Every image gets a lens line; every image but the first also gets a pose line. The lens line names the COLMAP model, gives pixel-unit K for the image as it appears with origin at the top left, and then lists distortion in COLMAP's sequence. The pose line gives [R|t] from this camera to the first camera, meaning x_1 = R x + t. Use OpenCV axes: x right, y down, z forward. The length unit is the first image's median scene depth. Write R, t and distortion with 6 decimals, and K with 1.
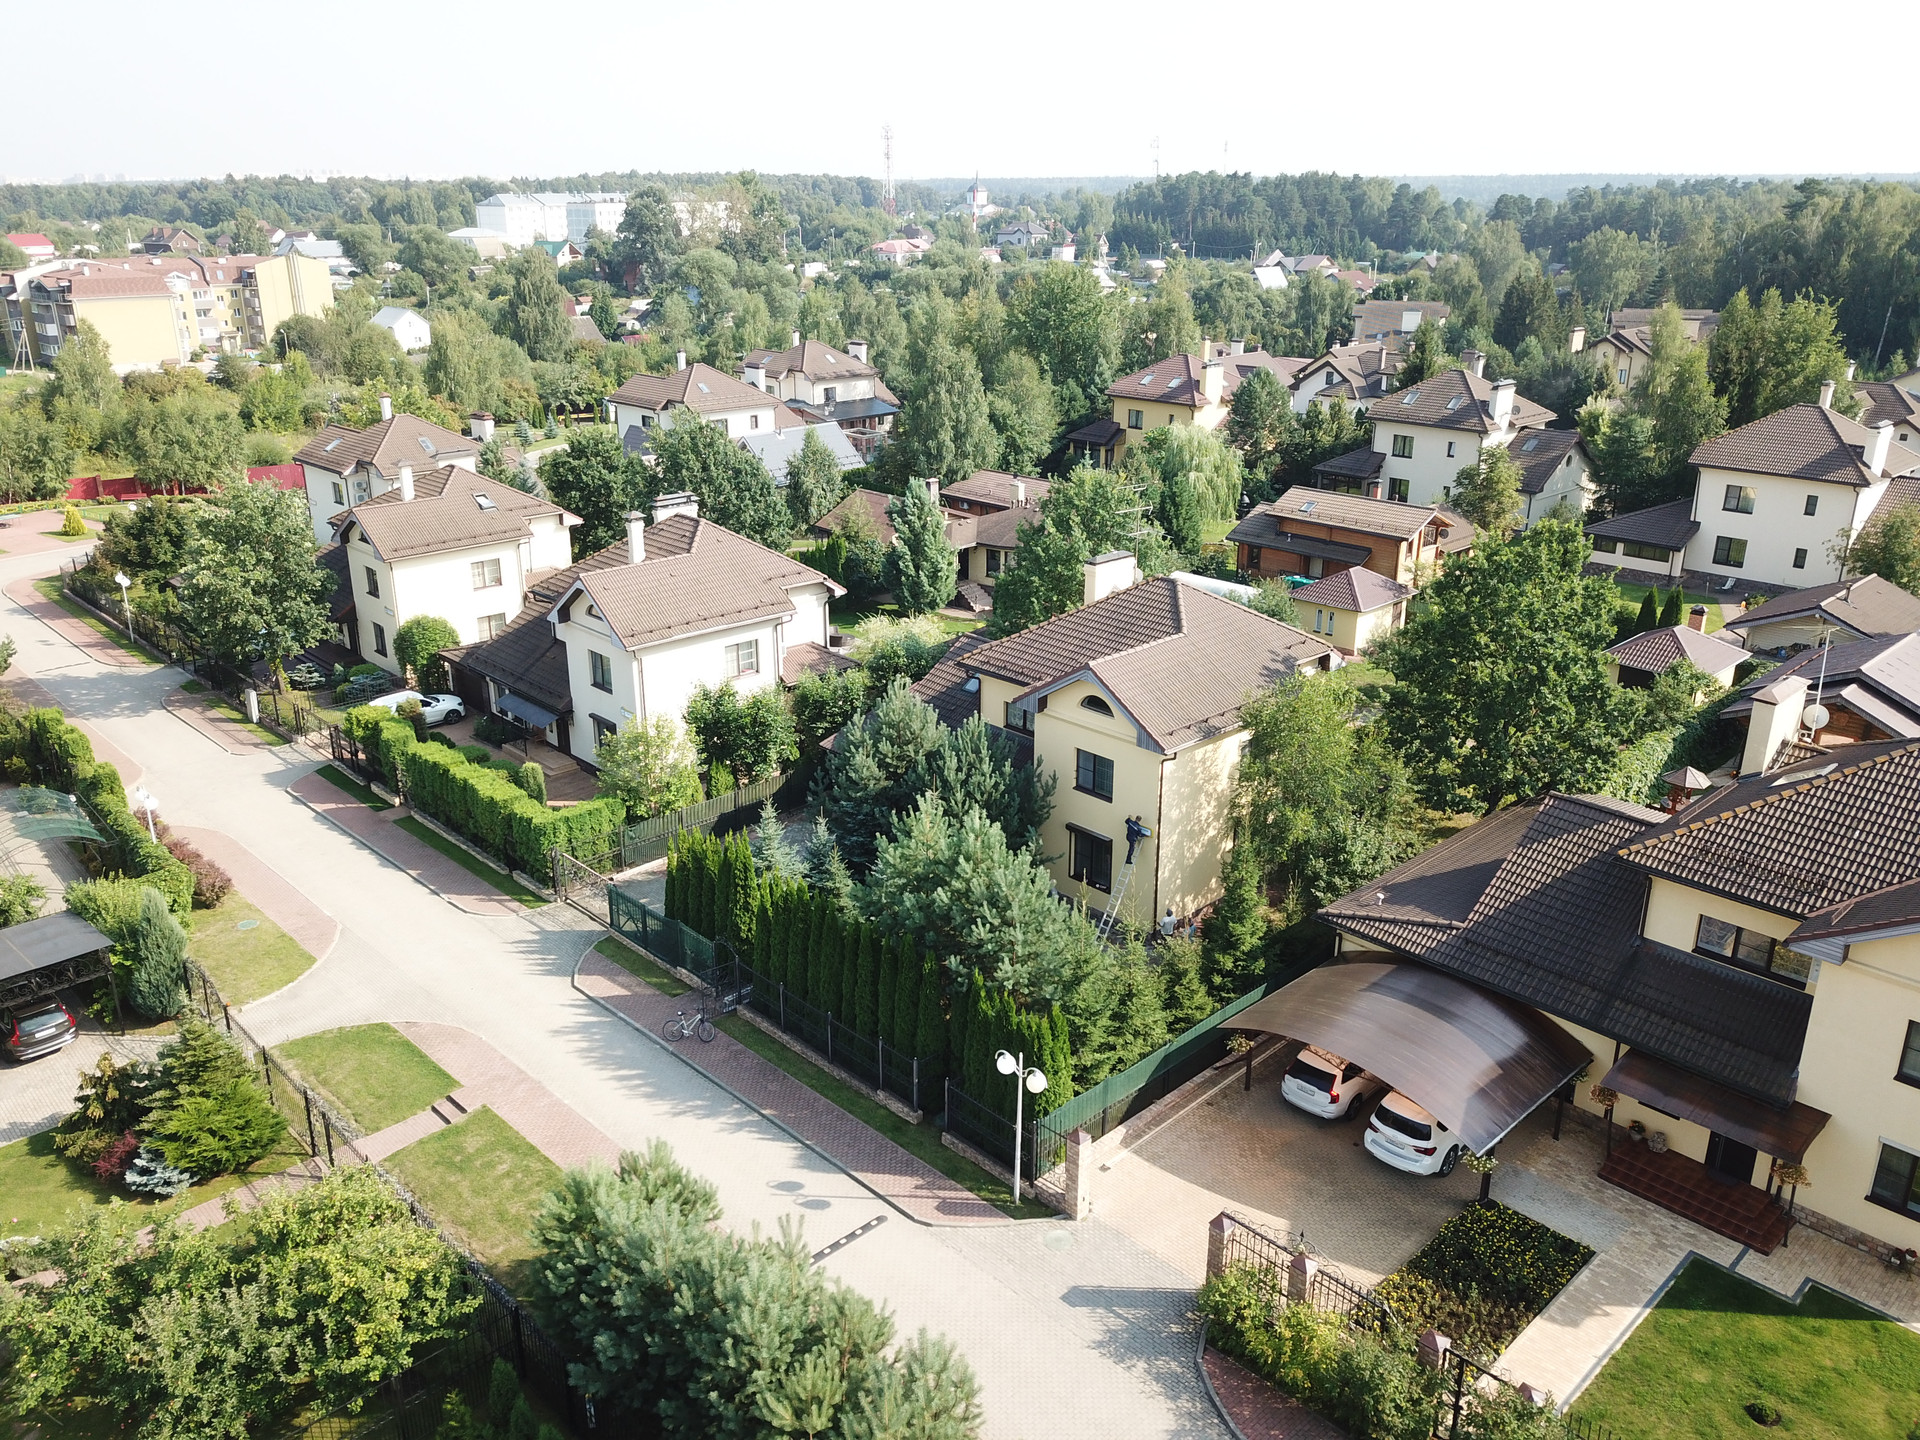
lens RADIAL K [[1456.2, 0, 960.0], [0, 1456.2, 720.0], [0, 0, 1]] dist [0.000685, -0.000417]
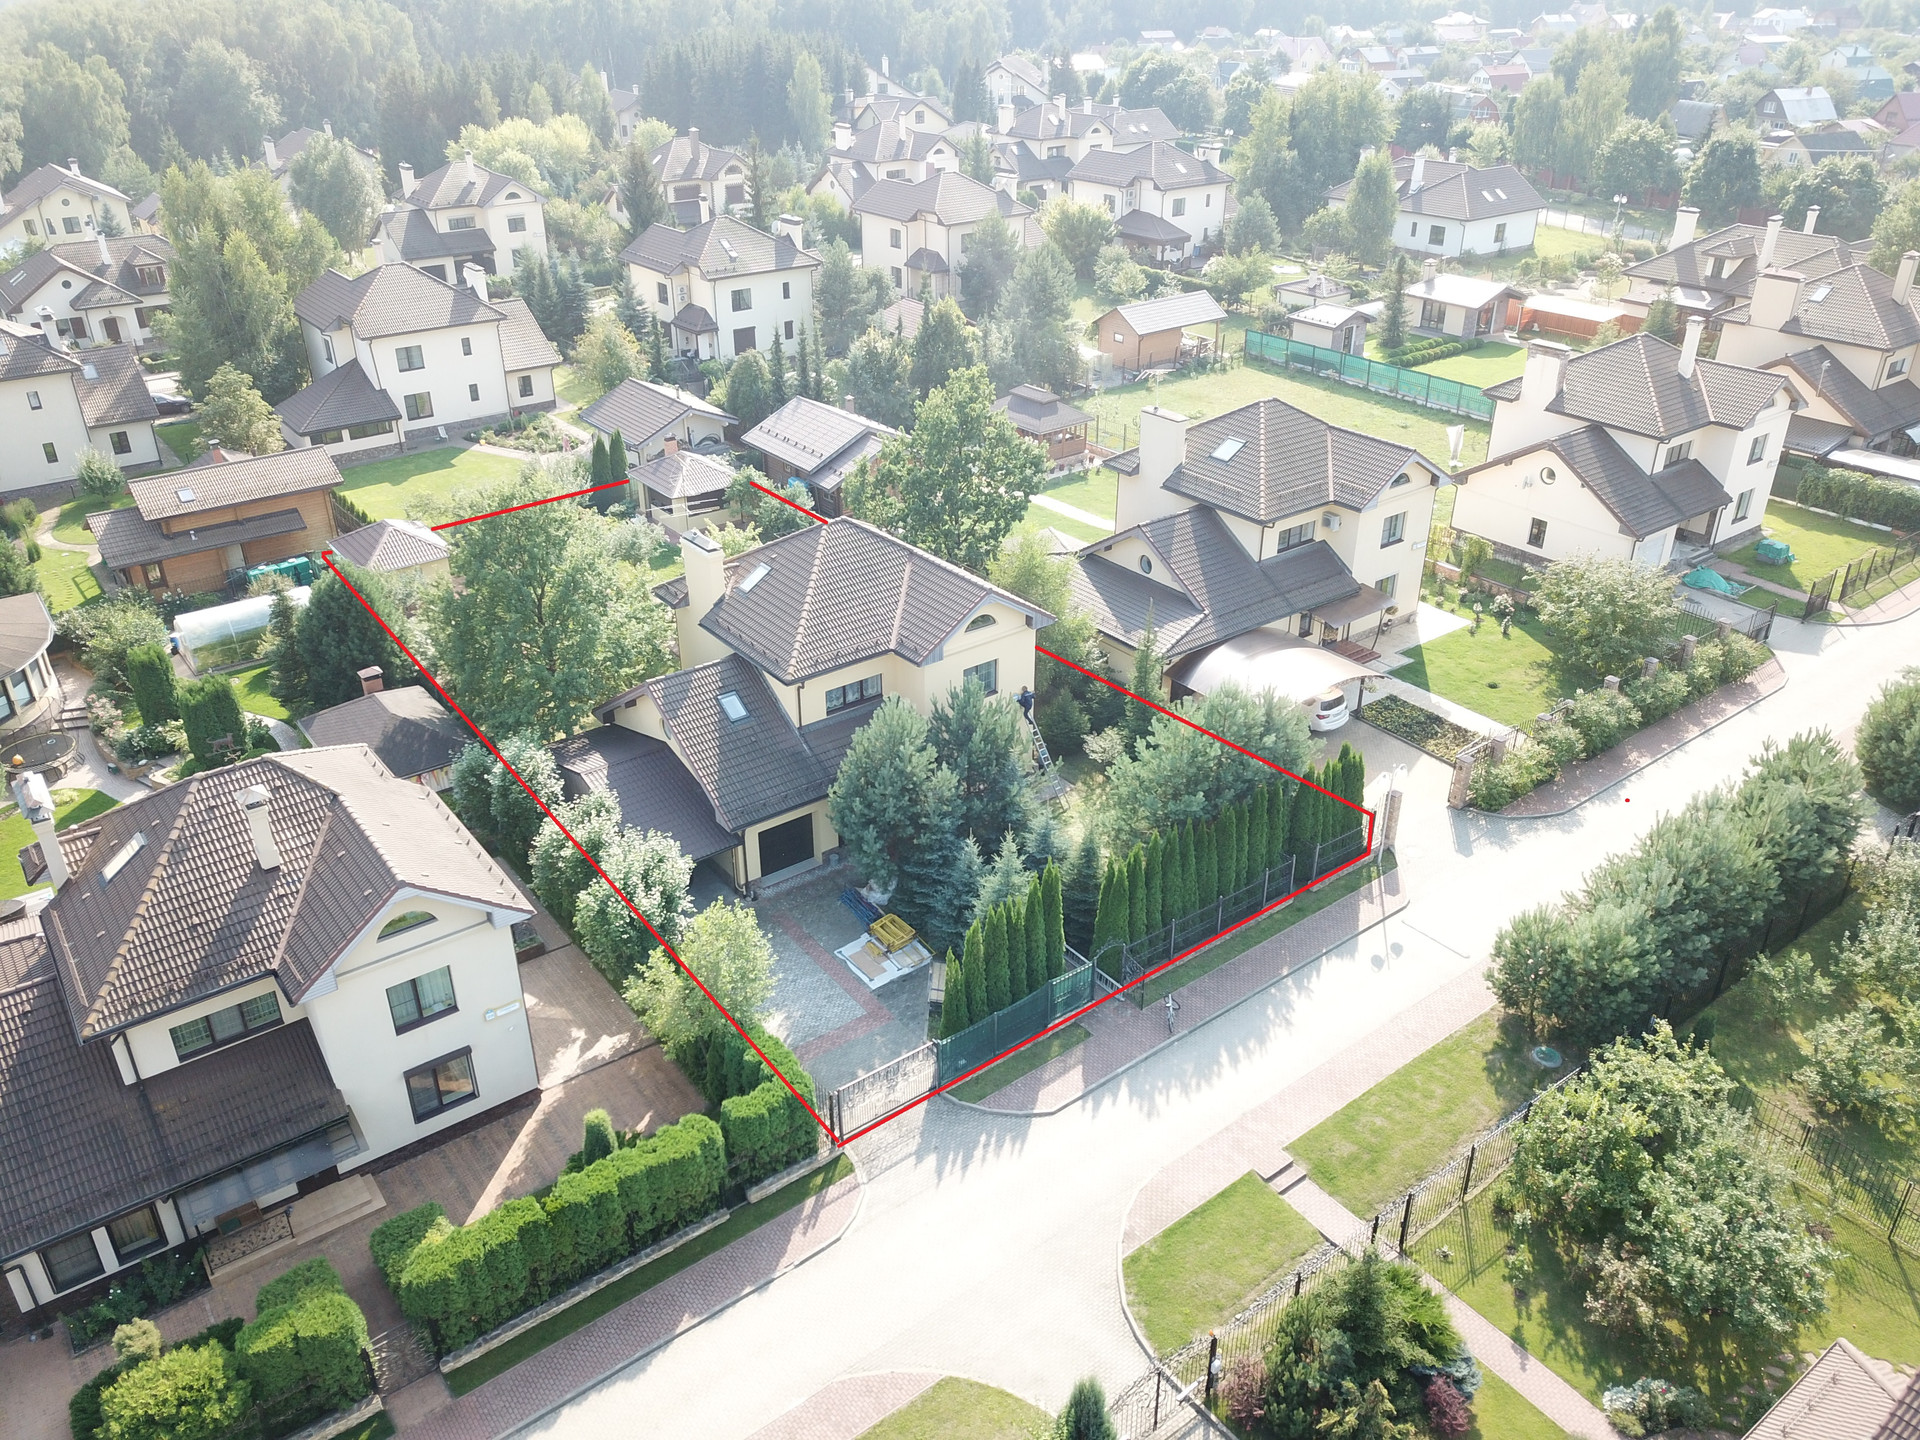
lens RADIAL K [[1456.2, 0, 960.0], [0, 1456.2, 720.0], [0, 0, 1]] dist [0.000685, -0.000417]
pose [[0.112374, -0.466631, 0.877284, -1.064430], [0.343196, 0.846772, 0.406440, -0.467444], [-0.932517, 0.255407, 0.255301, 0.833637]]
